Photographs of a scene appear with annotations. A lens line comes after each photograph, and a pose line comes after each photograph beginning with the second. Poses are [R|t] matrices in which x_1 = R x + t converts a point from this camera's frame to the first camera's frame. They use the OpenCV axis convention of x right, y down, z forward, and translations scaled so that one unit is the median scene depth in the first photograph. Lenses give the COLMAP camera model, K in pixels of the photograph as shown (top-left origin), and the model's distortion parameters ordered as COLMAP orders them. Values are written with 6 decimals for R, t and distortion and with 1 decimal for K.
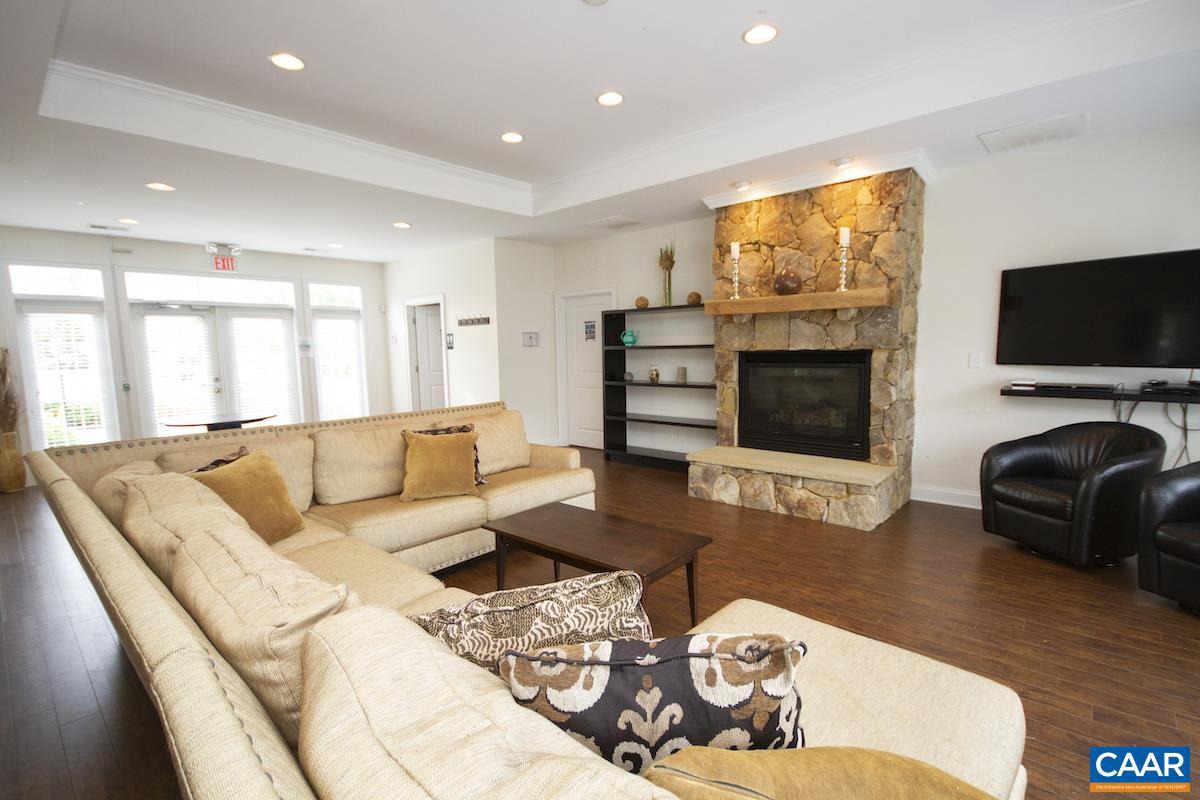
lens RADIAL K [[553.6, 0, 598.8], [0, 553.6, 412.9], [0, 0, 1]] dist [-0.001760, -0.000224]
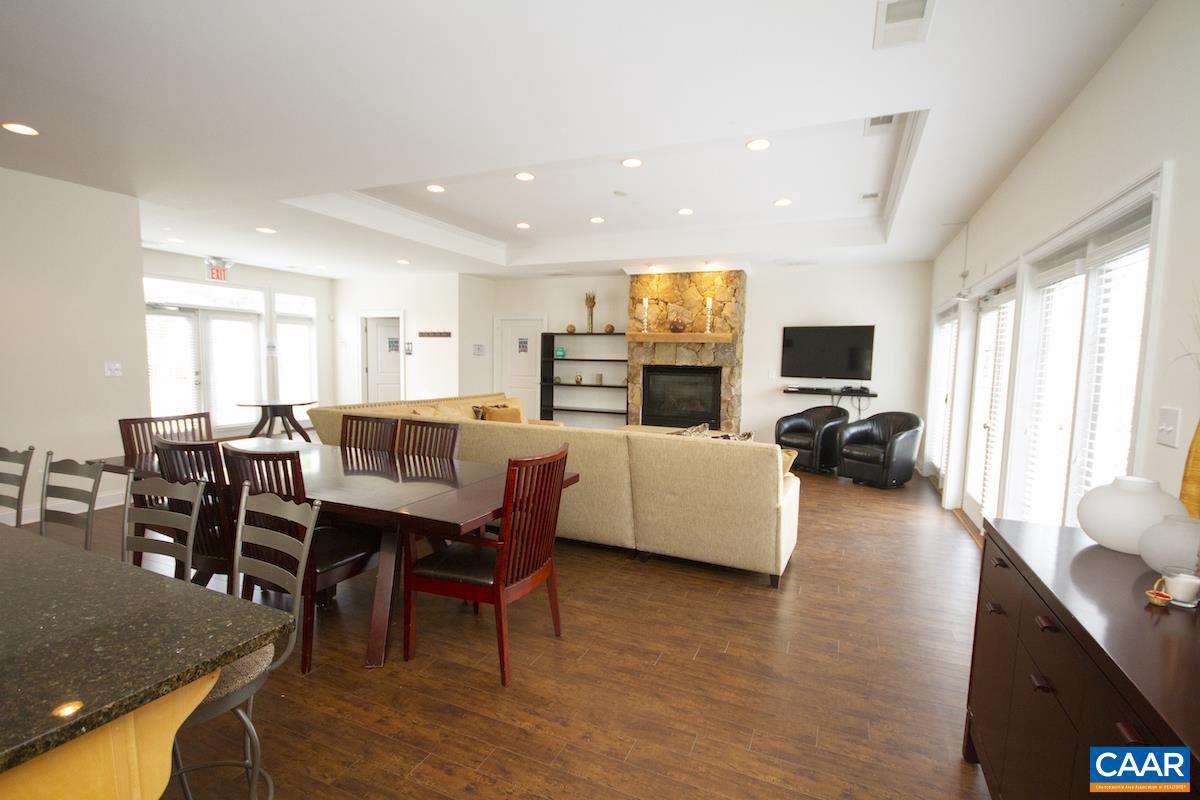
lens RADIAL K [[553.6, 0, 598.8], [0, 553.6, 412.9], [0, 0, 1]] dist [-0.001760, -0.000224]
pose [[0.950214, 0.008285, 0.311487, -0.363804], [-0.002073, 0.999792, -0.020269, 0.060055], [-0.311591, 0.018614, 0.950034, -0.471337]]
